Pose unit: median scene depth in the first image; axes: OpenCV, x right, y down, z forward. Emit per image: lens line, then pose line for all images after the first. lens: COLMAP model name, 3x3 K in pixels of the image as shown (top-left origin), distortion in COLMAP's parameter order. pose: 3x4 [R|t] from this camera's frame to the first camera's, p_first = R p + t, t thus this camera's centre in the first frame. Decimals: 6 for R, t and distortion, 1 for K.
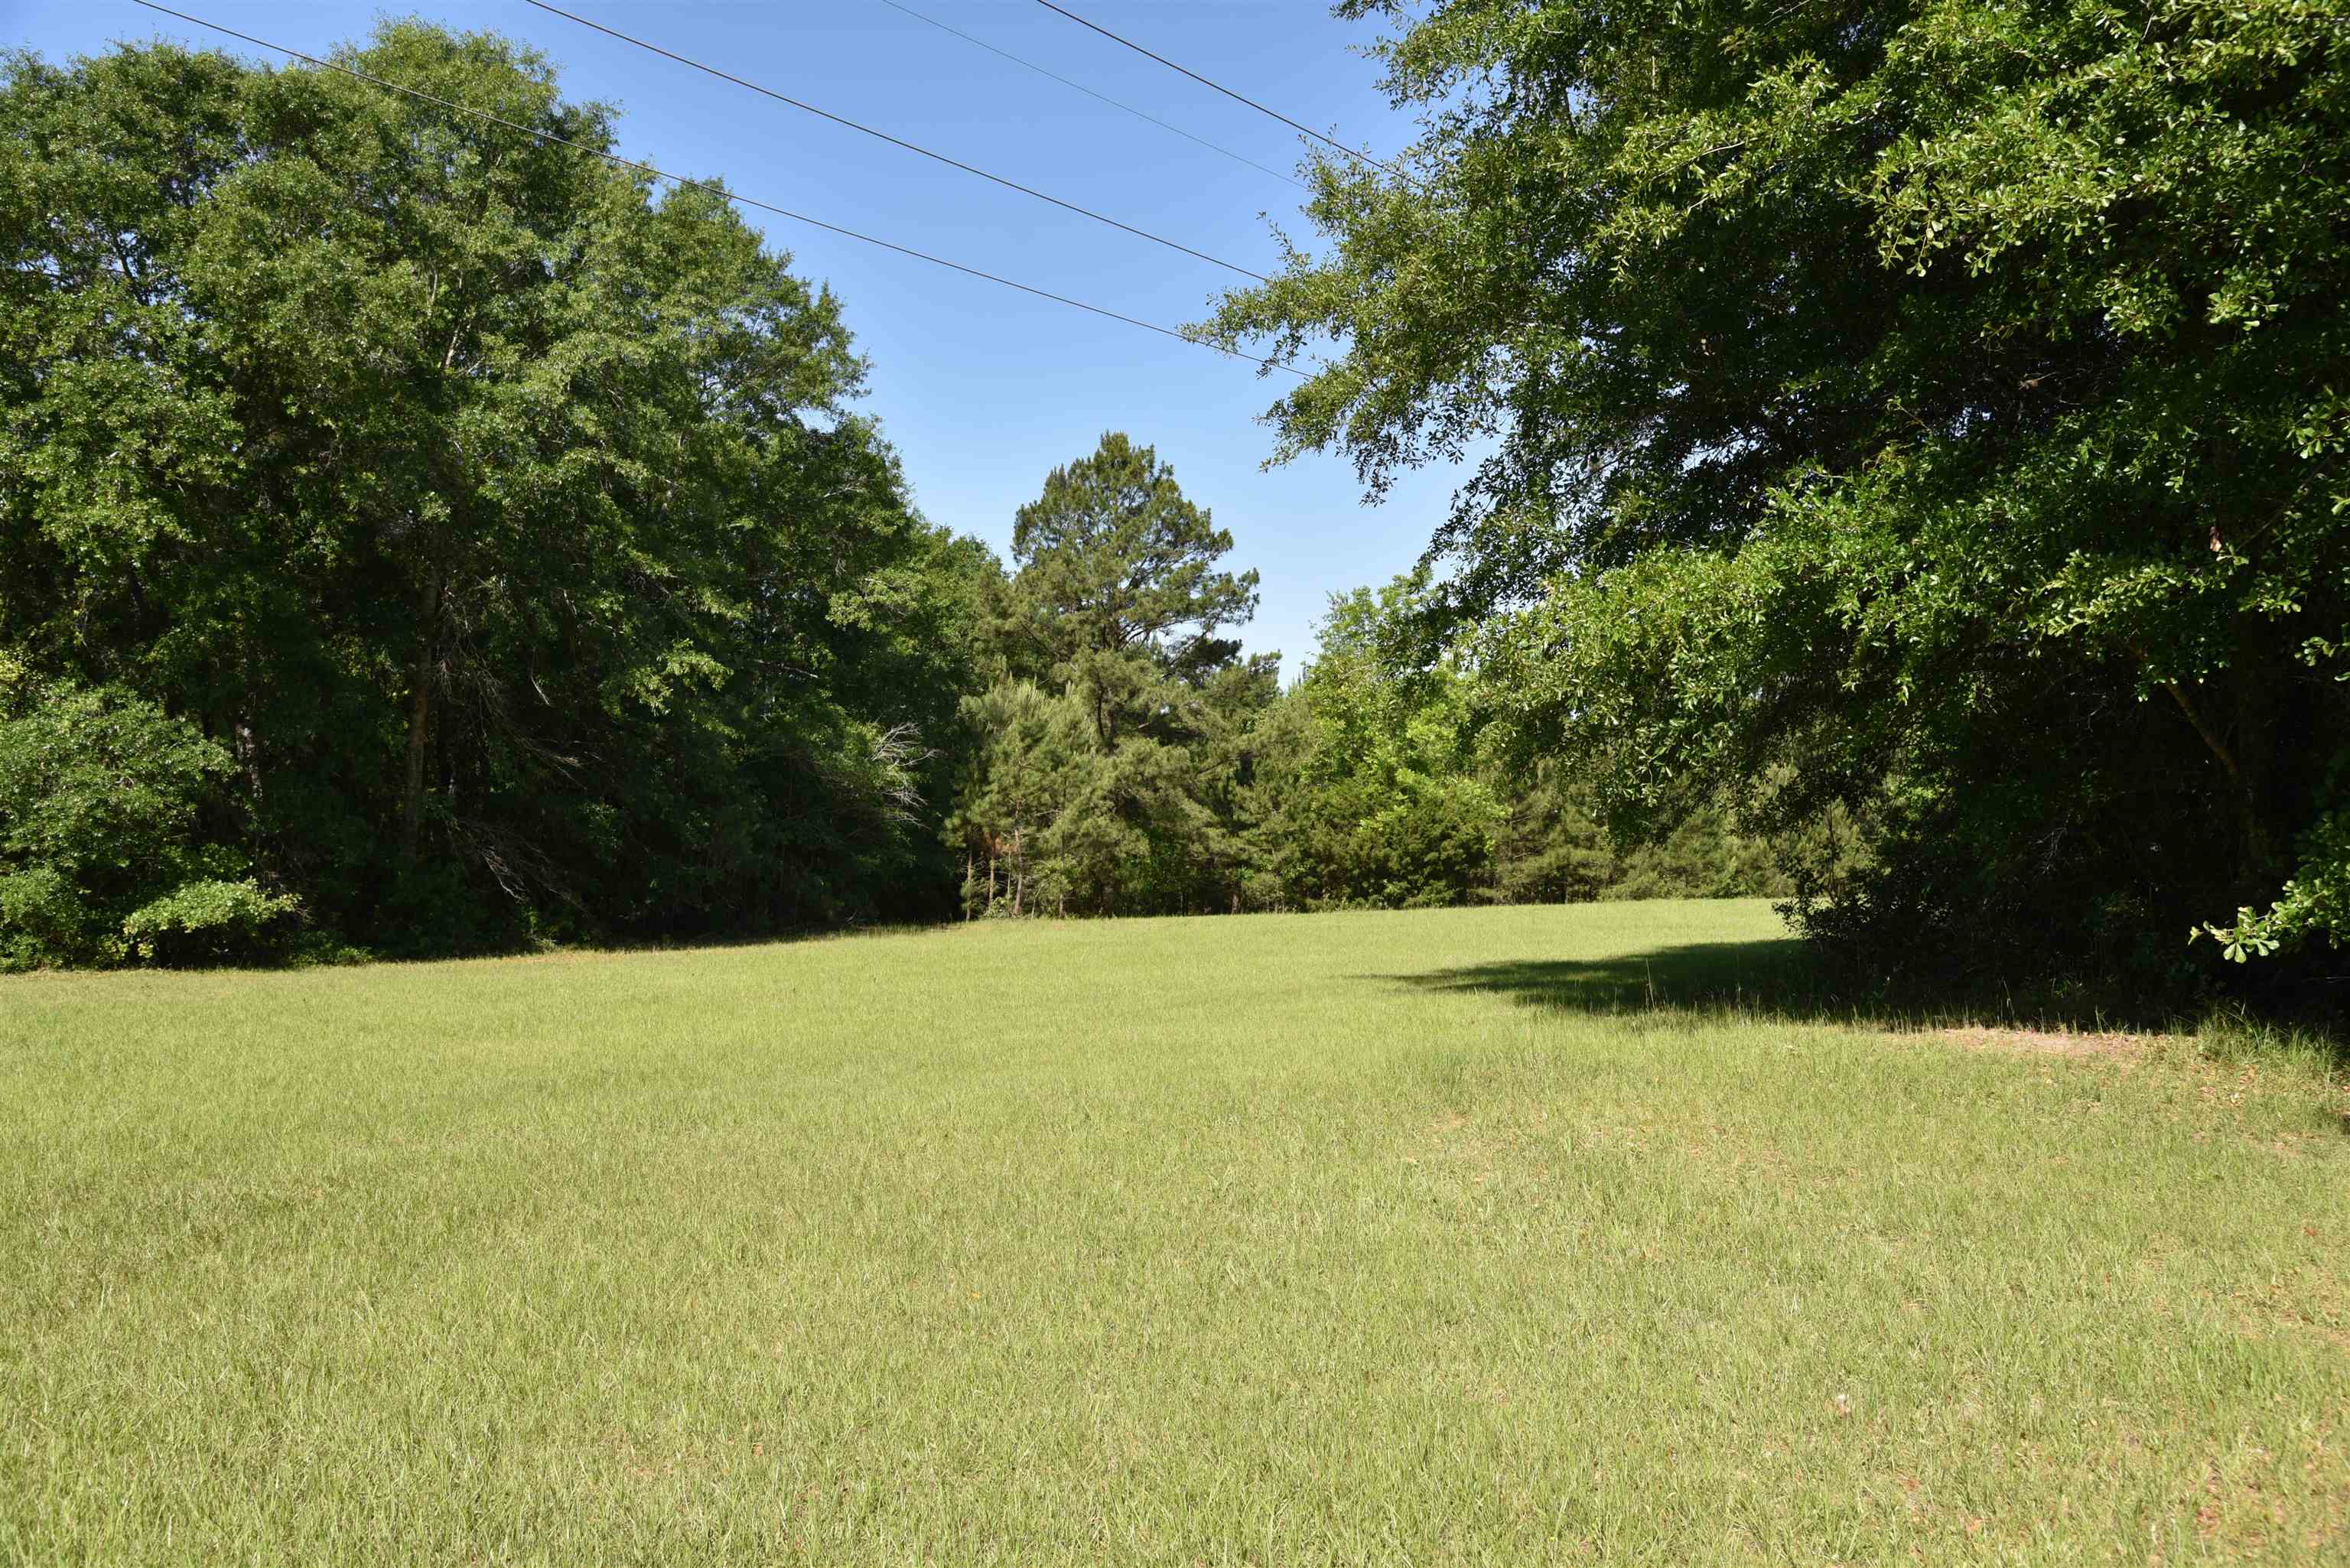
lens RADIAL K [[2065.4, 0, 1177.9], [0, 2065.4, 772.9], [0, 0, 1]] dist [-0.009020, -0.010818]
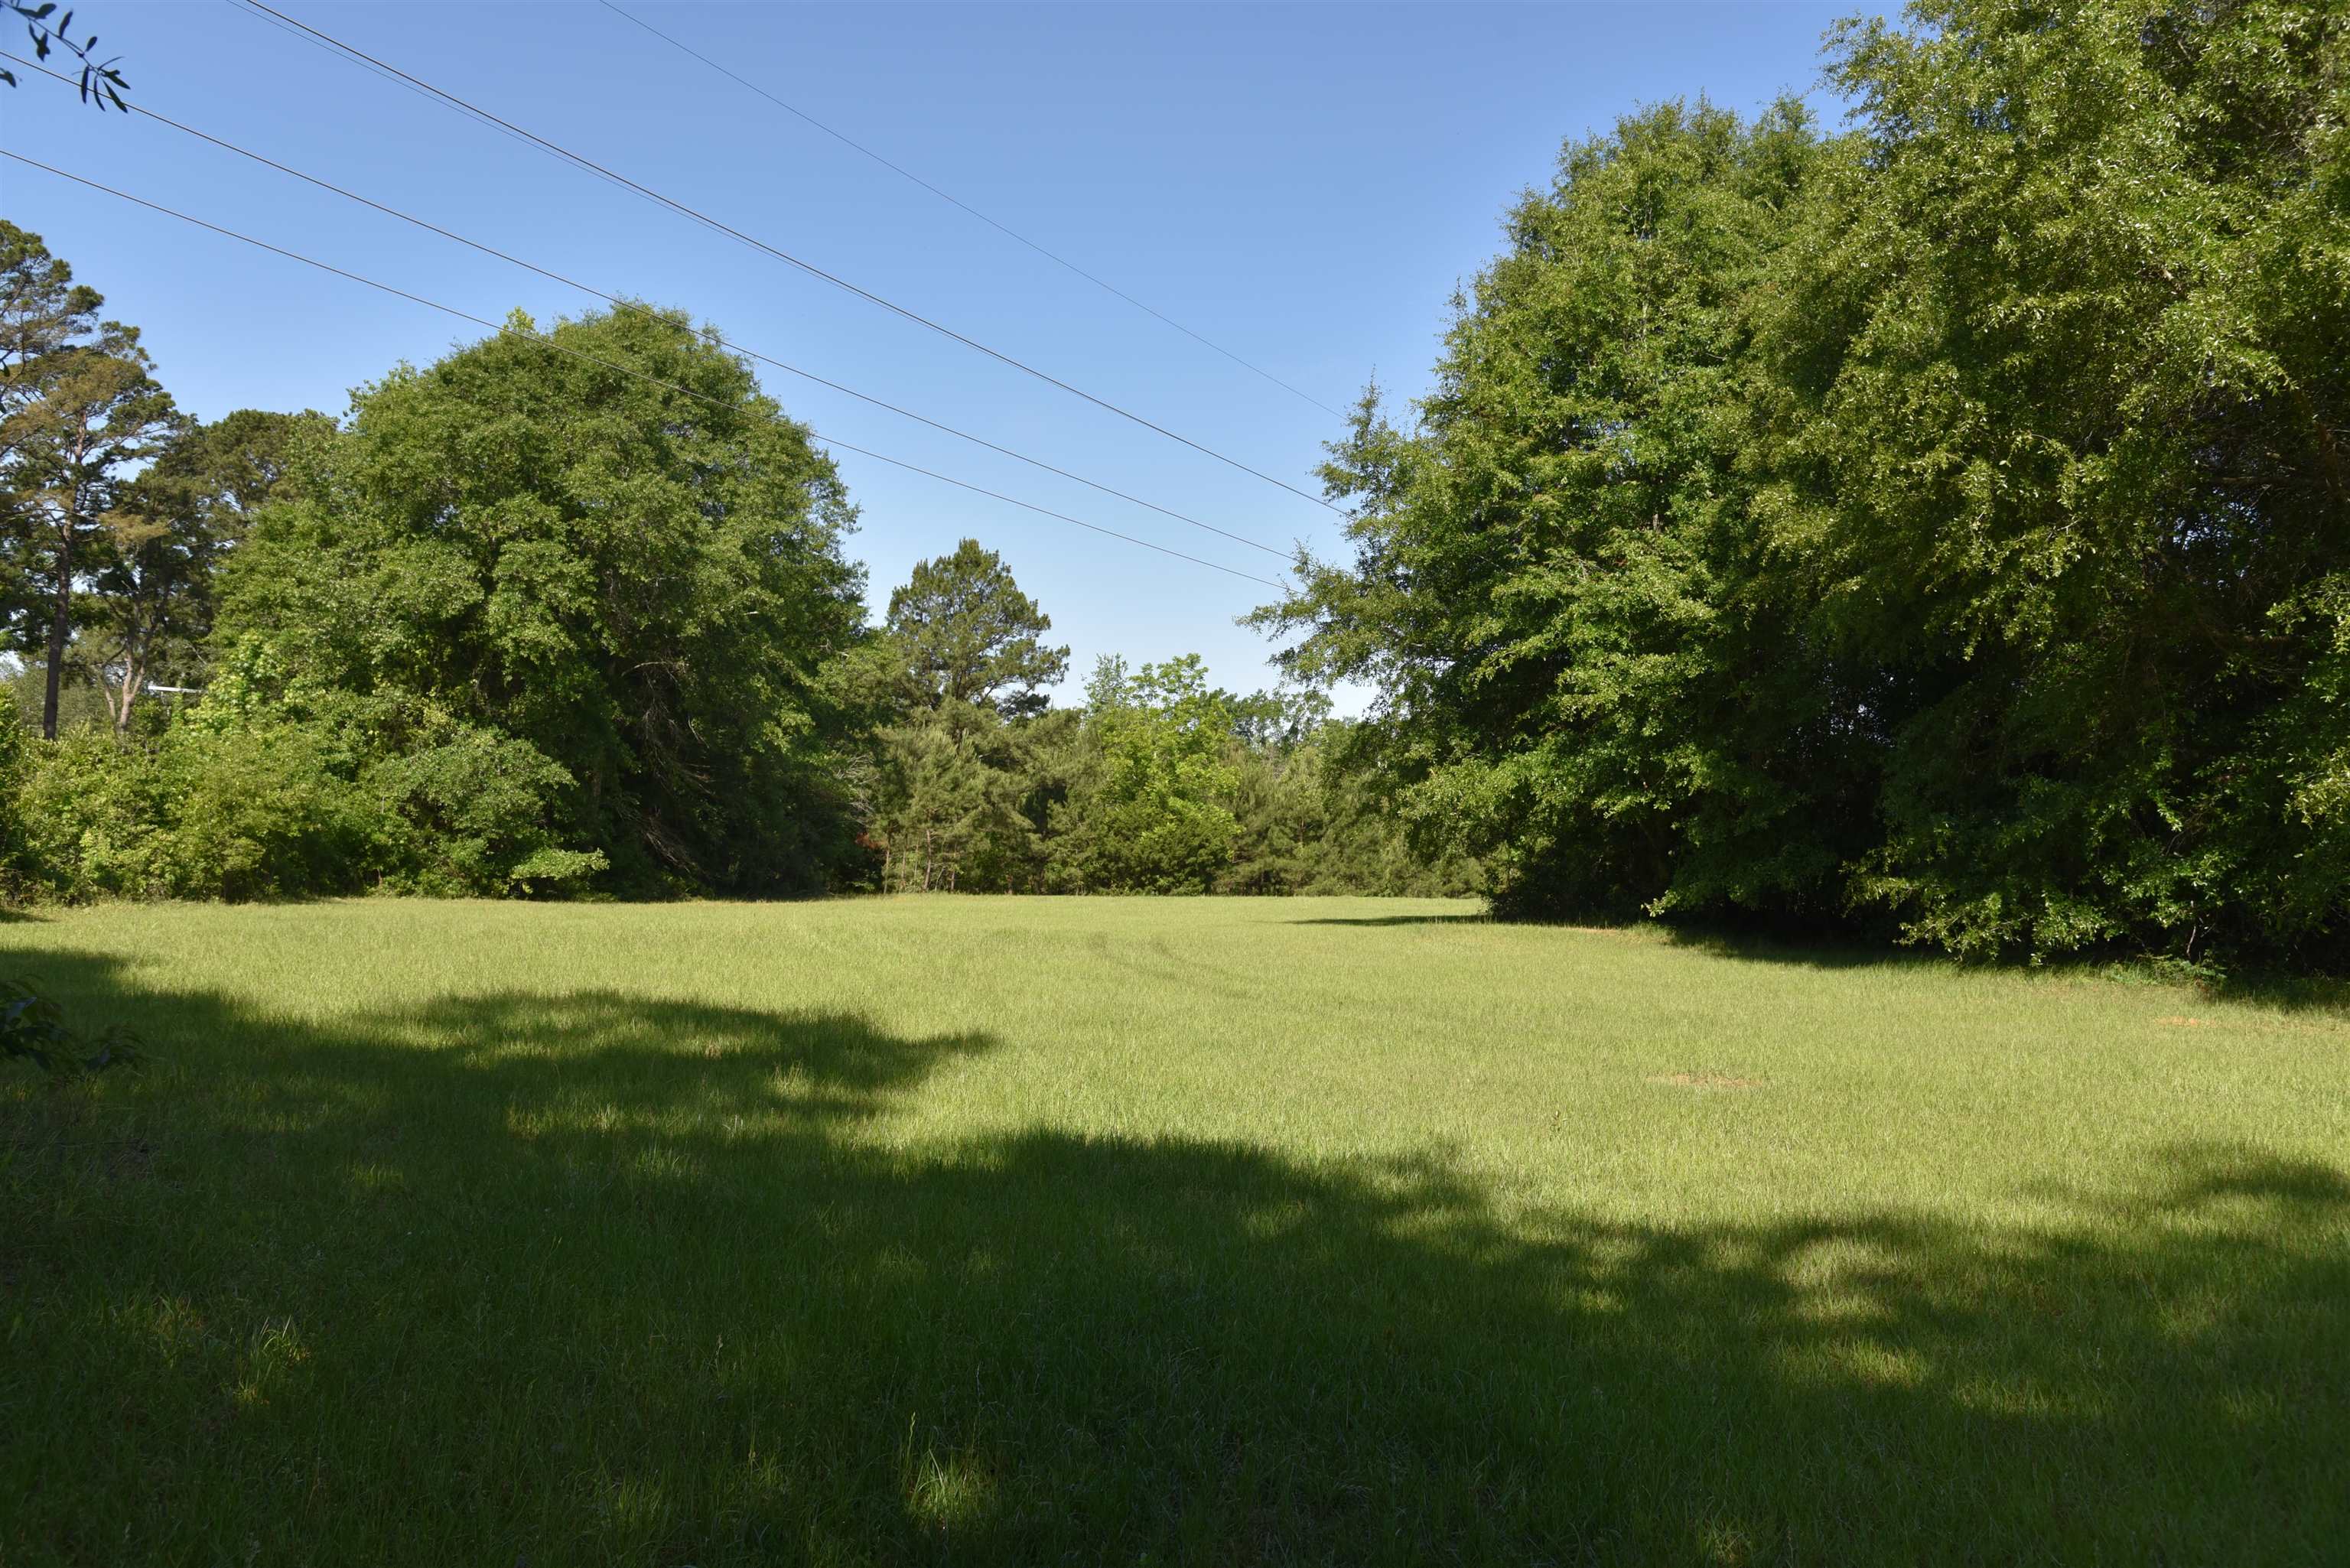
lens RADIAL K [[1939.6, 0, 1173.4], [0, 1939.6, 792.7], [0, 0, 1]] dist [-0.006914, 0.000046]
pose [[0.983570, 0.045053, 0.174815, -0.121528], [-0.046619, 0.998901, 0.004860, -0.011236], [-0.174404, -0.012930, 0.984589, -0.298669]]
